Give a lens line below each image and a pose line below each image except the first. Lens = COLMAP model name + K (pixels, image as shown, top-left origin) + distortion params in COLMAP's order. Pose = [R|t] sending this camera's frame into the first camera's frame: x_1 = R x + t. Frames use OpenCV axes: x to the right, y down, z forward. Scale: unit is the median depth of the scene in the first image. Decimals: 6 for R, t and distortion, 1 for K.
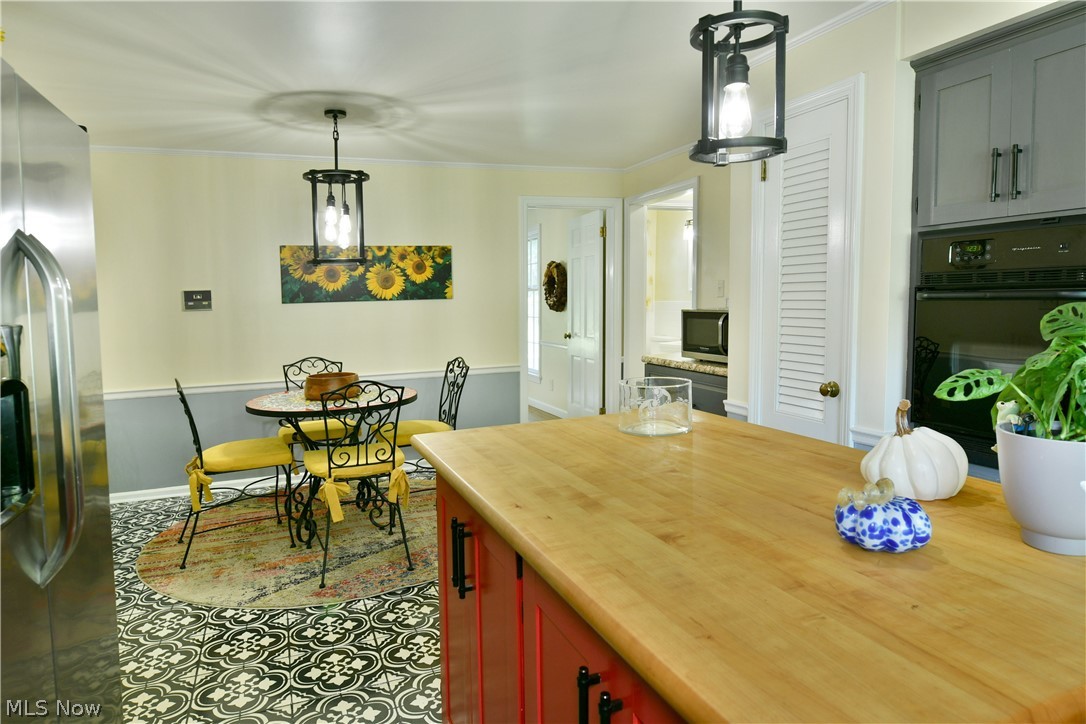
lens RADIAL K [[659.8, 0, 538.8], [0, 659.8, 351.5], [0, 0, 1]] dist [-0.012760, -0.002315]
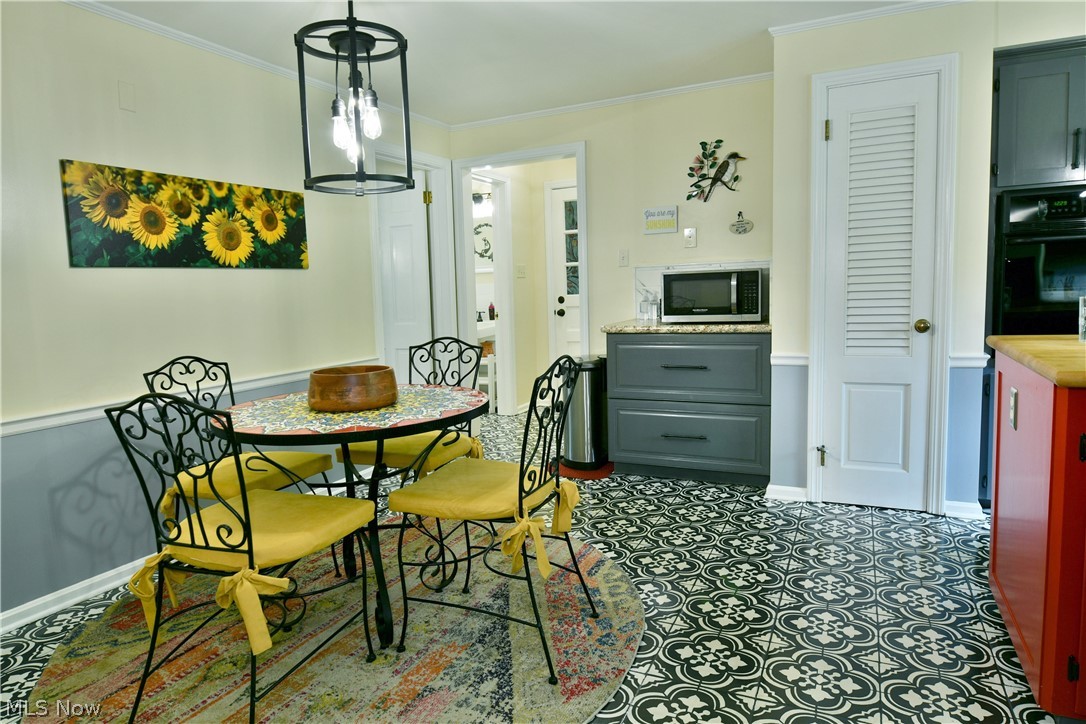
lens RADIAL K [[659.8, 0, 539.7], [0, 659.8, 367.6], [0, 0, 1]] dist [-0.012760, -0.002315]
pose [[0.737412, -0.084985, 0.670075, -0.463470], [0.077063, 0.996161, 0.041535, 0.016868], [-0.671033, 0.021010, 0.741130, 0.332567]]
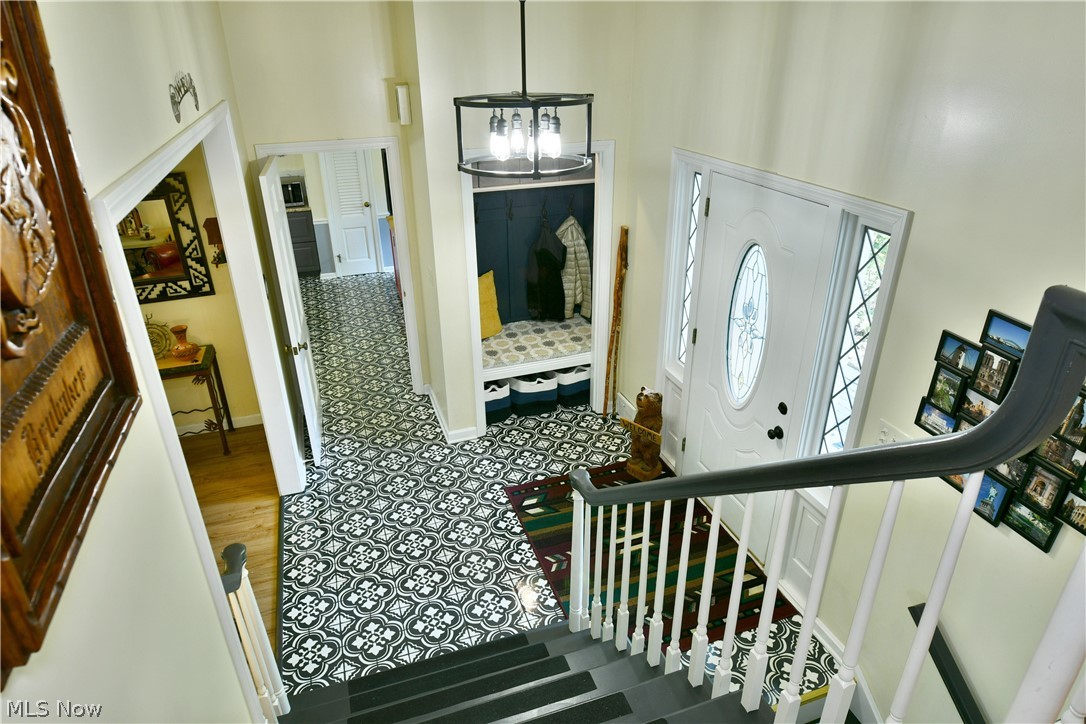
lens RADIAL K [[659.8, 0, 535.1], [0, 659.8, 359.8], [0, 0, 1]] dist [-0.012760, -0.002315]
pose [[0.060182, -0.422679, 0.904279, -1.470074], [0.091119, 0.904465, 0.416702, -0.282339], [-0.994020, 0.057319, 0.092946, -0.021313]]
